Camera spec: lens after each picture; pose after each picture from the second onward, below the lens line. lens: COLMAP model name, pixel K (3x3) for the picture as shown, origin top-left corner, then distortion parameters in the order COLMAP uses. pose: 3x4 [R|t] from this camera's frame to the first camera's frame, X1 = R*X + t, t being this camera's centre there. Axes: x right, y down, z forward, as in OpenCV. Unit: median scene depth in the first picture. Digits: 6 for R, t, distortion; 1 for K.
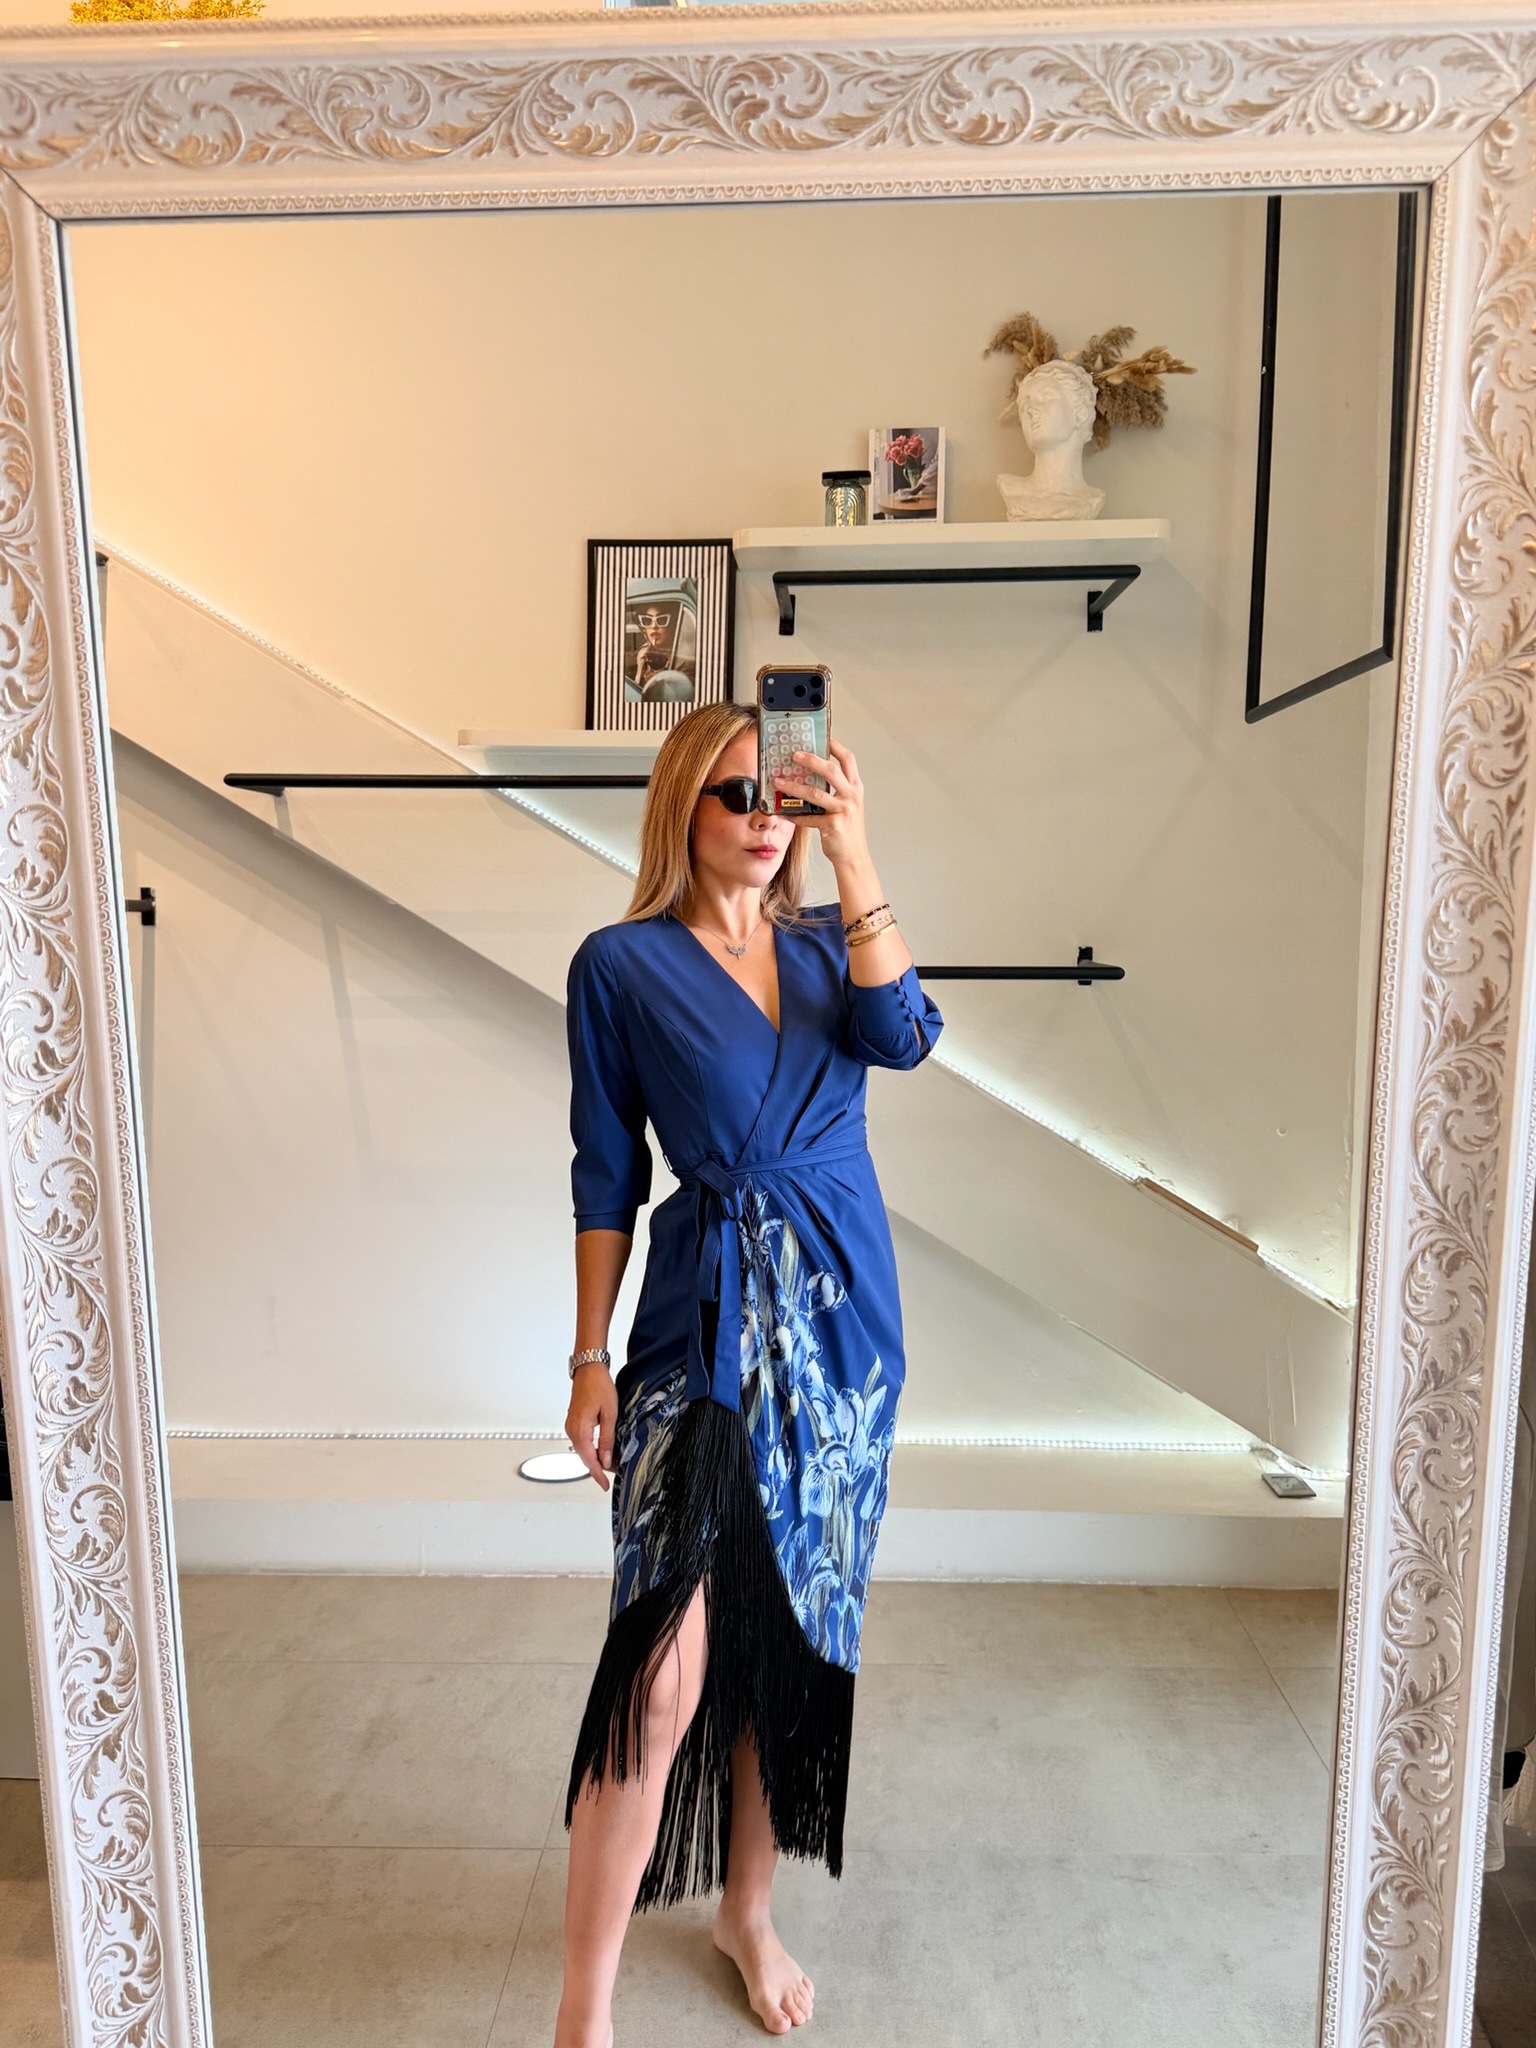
lens RADIAL K [[1776.0, 0, 773.4], [0, 1776.0, 1010.9], [0, 0, 1]] dist [0.001361, -0.018553]
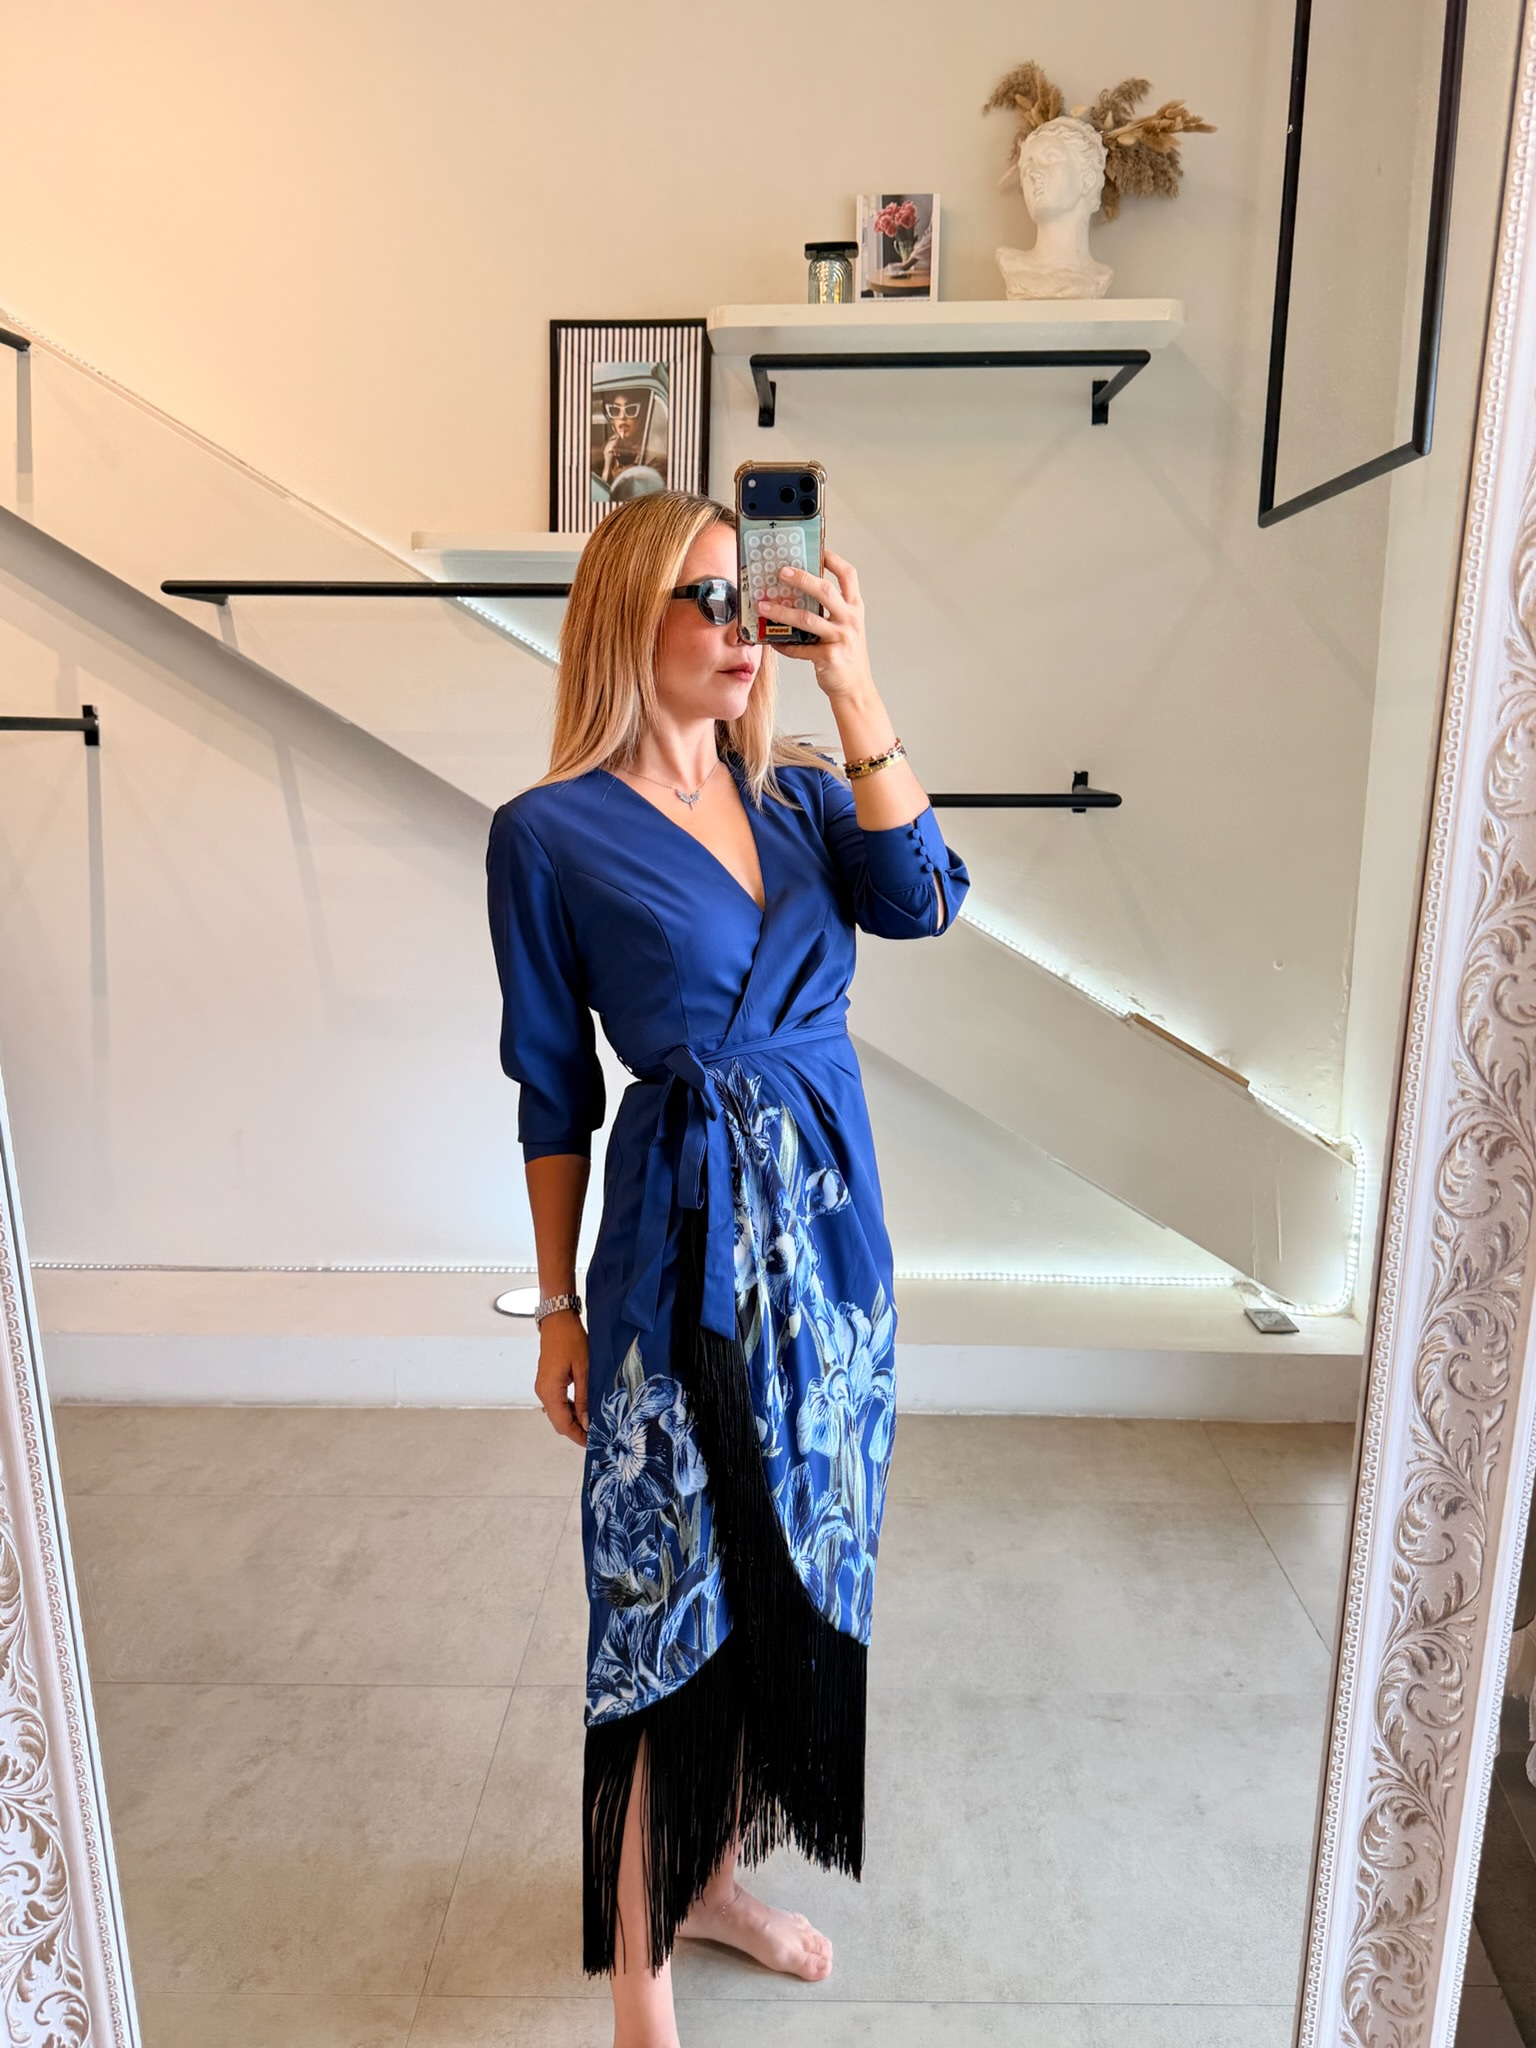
lens RADIAL K [[1770.5, 0, 774.4], [0, 1770.5, 1050.5], [0, 0, 1]] dist [0.015811, -0.048879]
pose [[0.999976, 0.001629, 0.006726, 0.010057], [-0.002449, 0.992311, 0.123746, -0.006236], [-0.006472, -0.123759, 0.992291, 0.066539]]
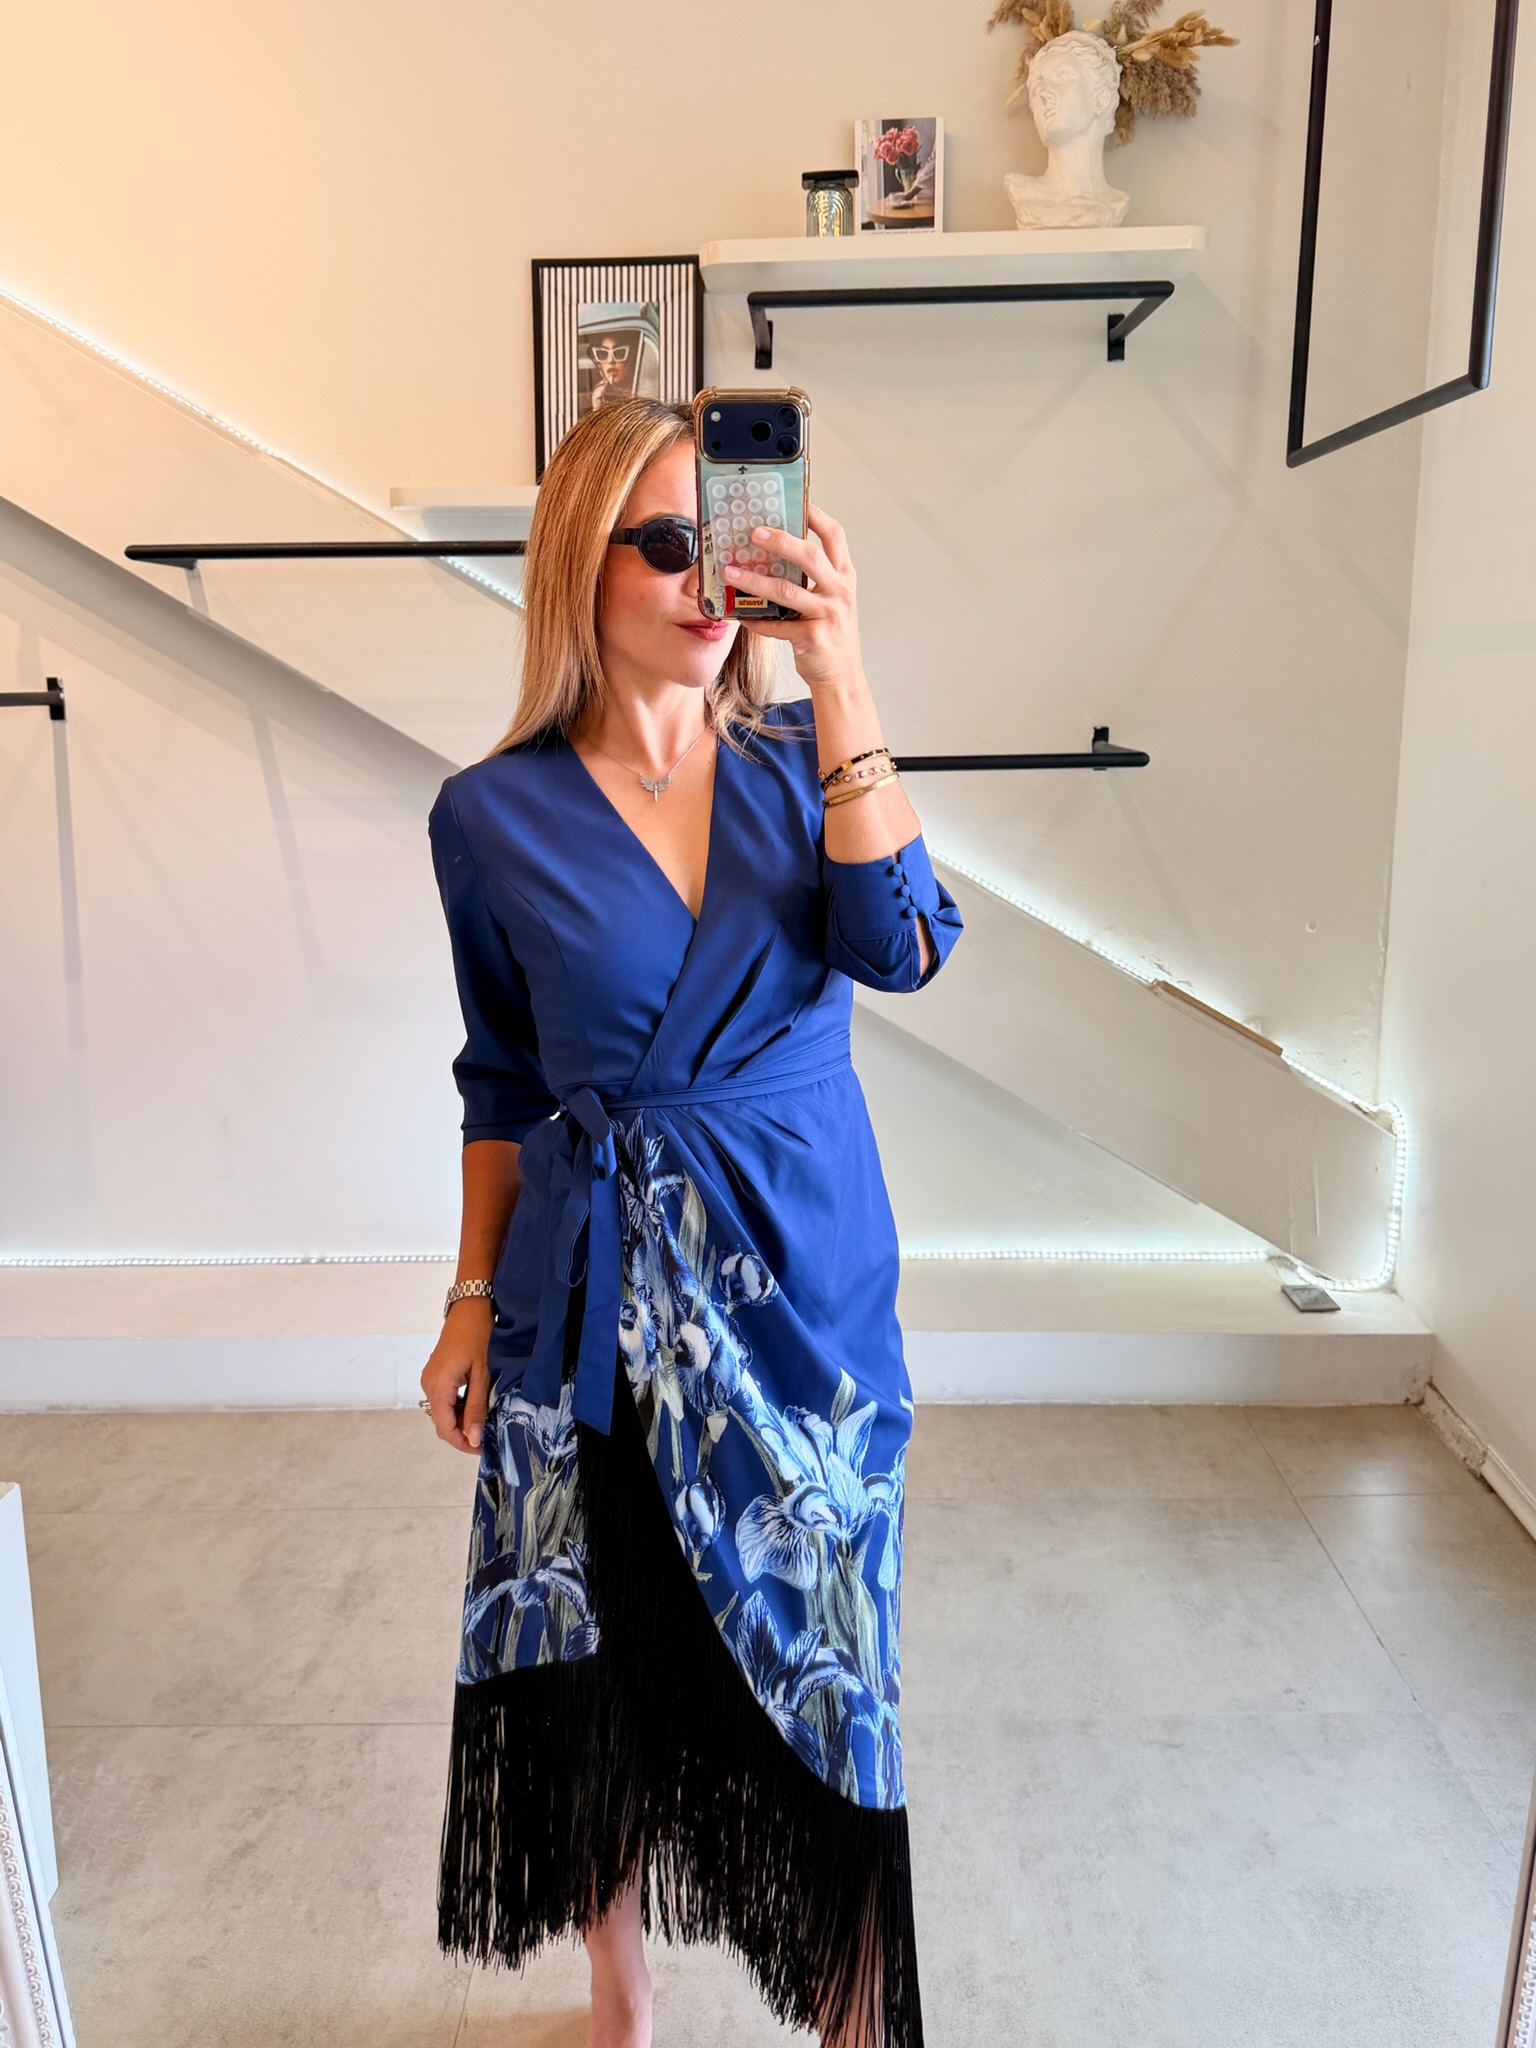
lens RADIAL K [[1774.8, 0, 783.0], [0, 1774.8, 1025.6], [0, 0, 1]] dist [0.008946, -0.030084]
pose [[0.999669, -0.019934, 0.016245, -0.006382], [0.017440, 0.989806, 0.141350, -0.025709], [-0.018897, -0.141020, 0.989826, 0.142499]]
